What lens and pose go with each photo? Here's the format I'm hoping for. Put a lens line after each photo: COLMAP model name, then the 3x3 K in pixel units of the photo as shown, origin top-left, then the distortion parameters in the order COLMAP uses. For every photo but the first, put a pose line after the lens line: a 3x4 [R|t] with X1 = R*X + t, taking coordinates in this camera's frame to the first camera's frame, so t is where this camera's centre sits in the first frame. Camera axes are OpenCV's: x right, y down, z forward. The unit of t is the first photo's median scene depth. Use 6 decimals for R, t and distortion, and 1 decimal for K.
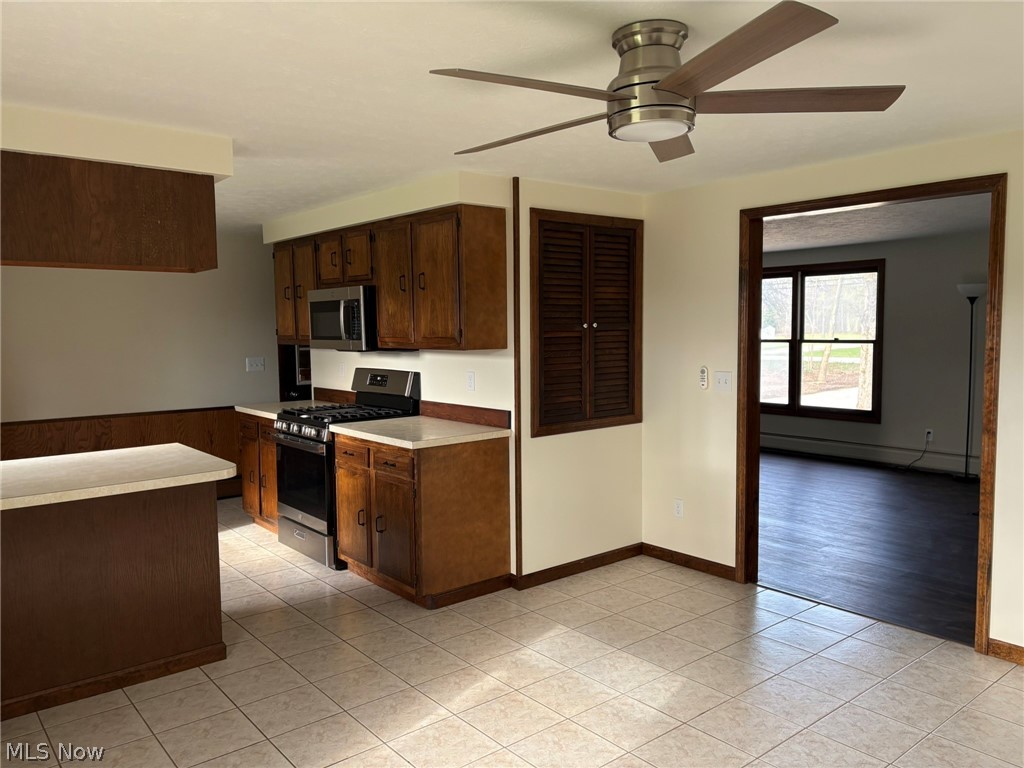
lens RADIAL K [[768.6, 0, 510.9], [0, 768.6, 389.7], [0, 0, 1]] dist [0.058952, -0.062503]
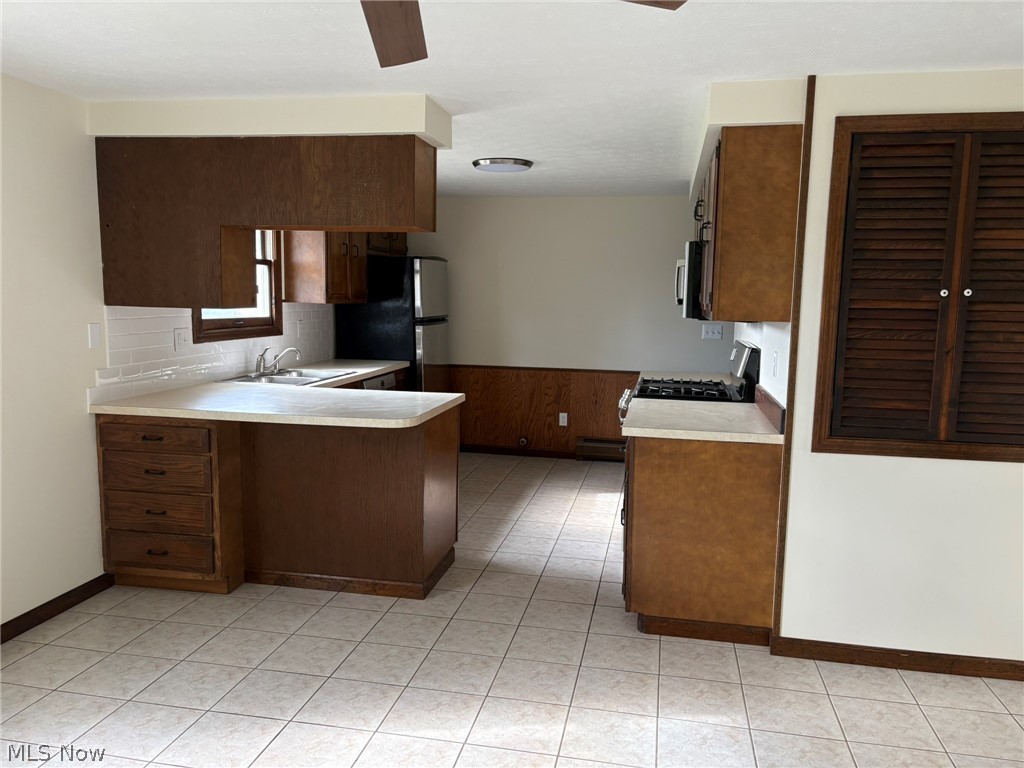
lens RADIAL K [[768.6, 0, 511.6], [0, 768.6, 388.9], [0, 0, 1]] dist [0.058952, -0.062503]
pose [[0.632912, 0.117236, -0.765296, 0.384765], [-0.089292, 0.992926, 0.078260, -0.024775], [0.769058, 0.018803, 0.638903, 0.334410]]
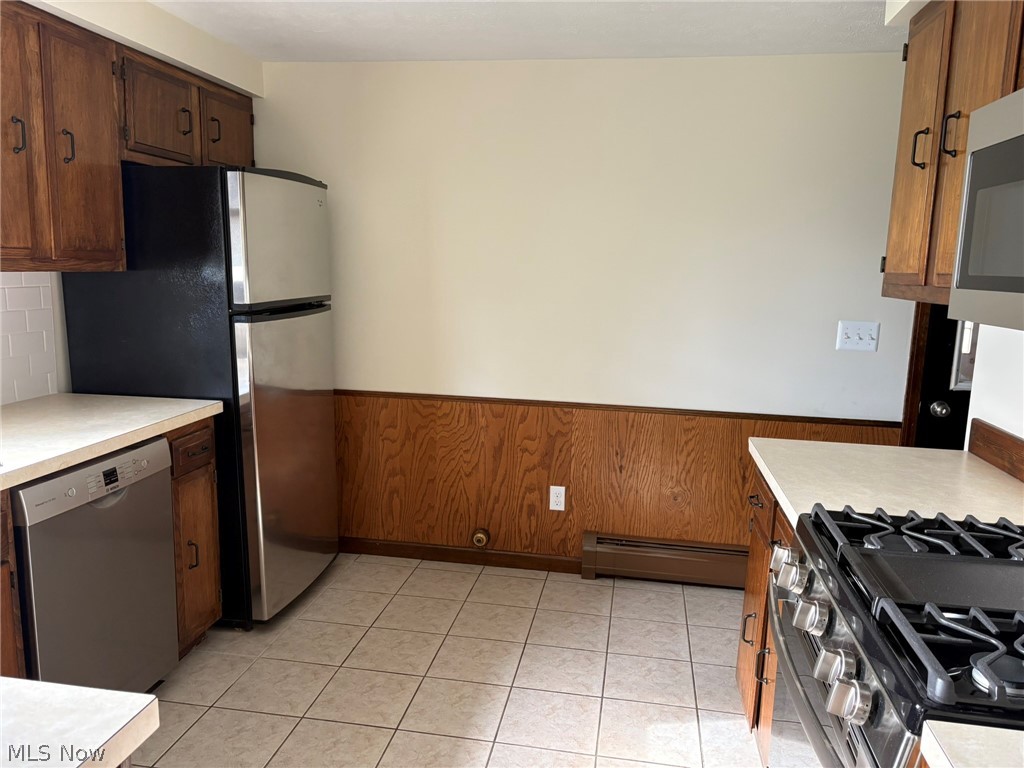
lens RADIAL K [[768.6, 0, 518.7], [0, 768.6, 388.2], [0, 0, 1]] dist [0.058952, -0.062503]
pose [[0.665502, 0.150293, -0.731108, -0.182890], [-0.098750, 0.988636, 0.113345, -0.054648], [0.739835, -0.003234, 0.672780, 0.833518]]
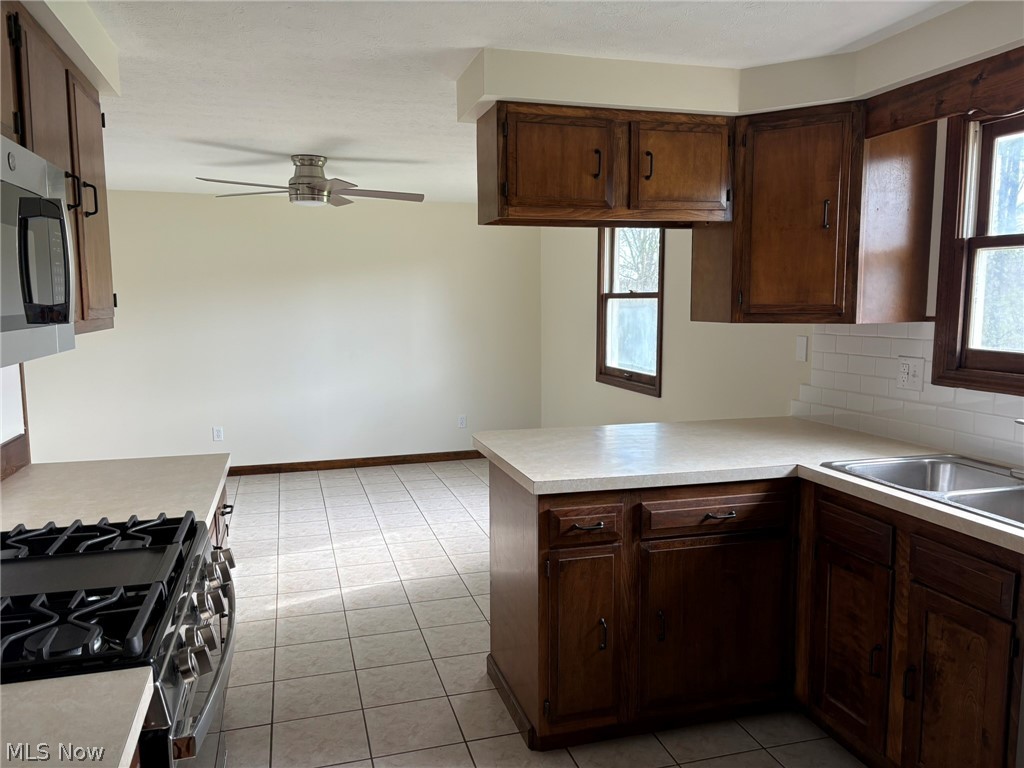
lens RADIAL K [[768.6, 0, 513.3], [0, 768.6, 388.2], [0, 0, 1]] dist [0.058952, -0.062503]
pose [[-0.920558, -0.031080, 0.389368, -0.578489], [0.046503, 0.981019, 0.188252, -0.102169], [-0.387828, 0.191404, -0.901640, 1.373089]]
